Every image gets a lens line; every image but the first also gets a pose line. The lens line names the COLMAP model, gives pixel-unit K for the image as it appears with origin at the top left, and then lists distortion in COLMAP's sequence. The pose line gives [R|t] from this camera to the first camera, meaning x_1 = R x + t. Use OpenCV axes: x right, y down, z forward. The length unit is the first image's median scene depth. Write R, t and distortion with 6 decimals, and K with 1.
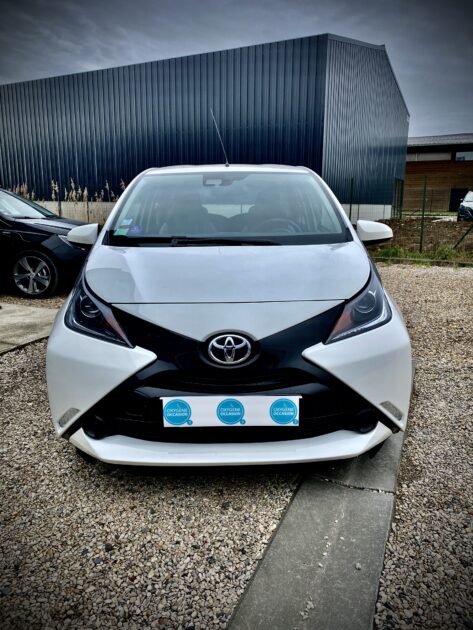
lens RADIAL K [[471.9, 0, 236.5], [0, 471.9, 315.0], [0, 0, 1]] dist [0.041107, -0.038773]
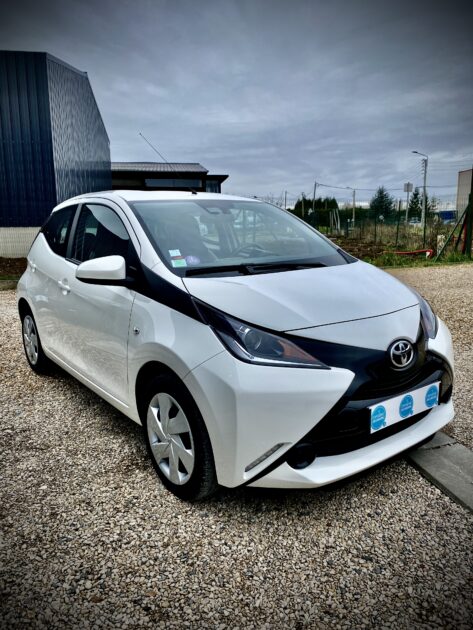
lens RADIAL K [[471.9, 0, 236.5], [0, 471.9, 315.0], [0, 0, 1]] dist [0.041107, -0.038773]
pose [[0.807506, -0.121346, 0.577242, -1.002177], [0.145598, 0.989335, 0.004296, -0.086975], [-0.571607, 0.080576, 0.816562, 0.253052]]
